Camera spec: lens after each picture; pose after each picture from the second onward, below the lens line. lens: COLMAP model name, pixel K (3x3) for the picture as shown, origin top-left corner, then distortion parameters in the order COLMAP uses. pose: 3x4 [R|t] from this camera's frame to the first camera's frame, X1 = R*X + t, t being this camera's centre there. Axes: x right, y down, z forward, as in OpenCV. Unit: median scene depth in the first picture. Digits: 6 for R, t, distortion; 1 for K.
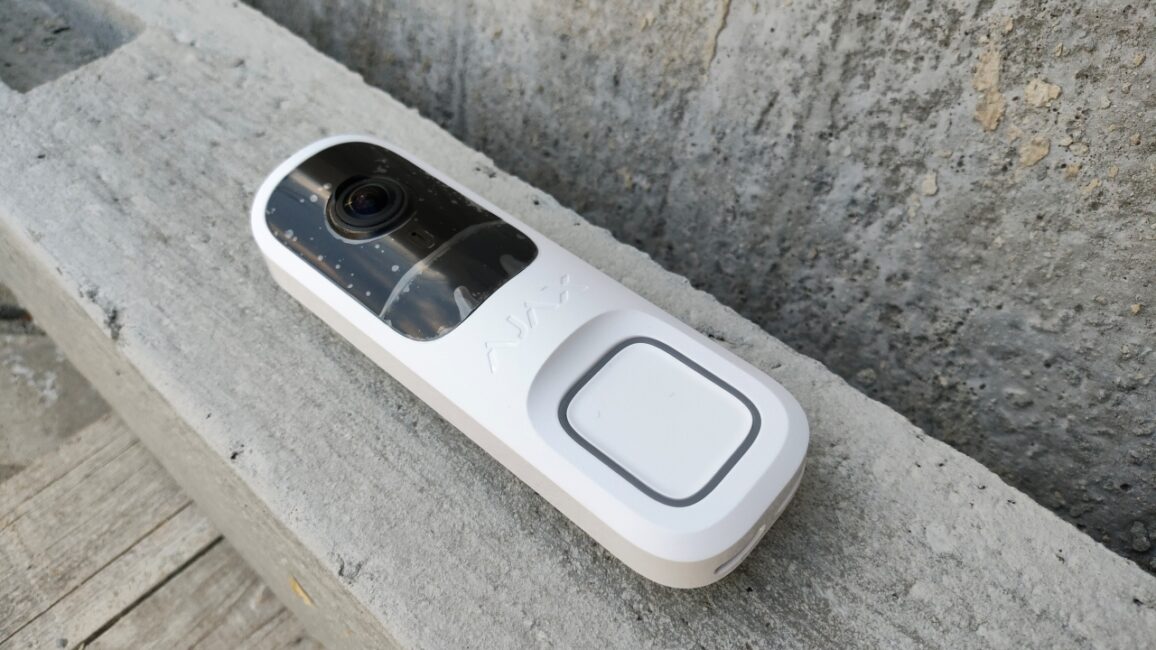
lens RADIAL K [[928.3, 0, 578.0], [0, 928.3, 325.0], [0, 0, 1]] dist [0.011706, -0.003819]
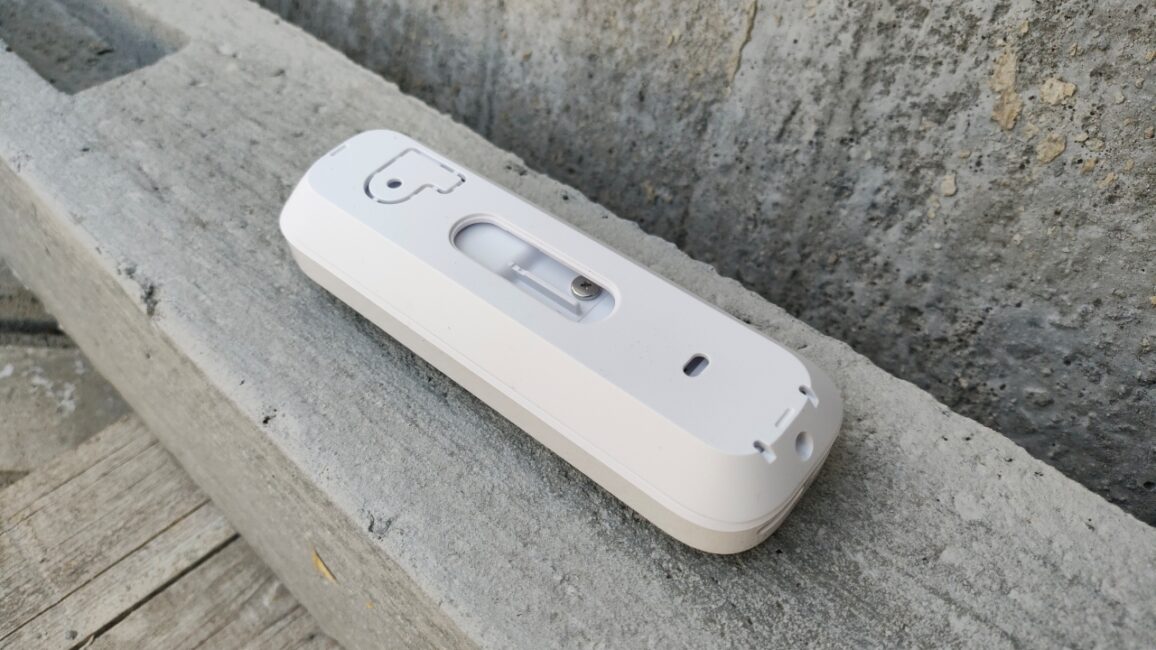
lens RADIAL K [[928.3, 0, 578.0], [0, 928.3, 325.0], [0, 0, 1]] dist [0.011706, -0.003819]
pose [[0.999740, 0.022722, -0.001831, -0.027866], [-0.022795, 0.995803, -0.088642, 0.106309], [-0.000191, 0.088660, 0.996062, -0.013328]]
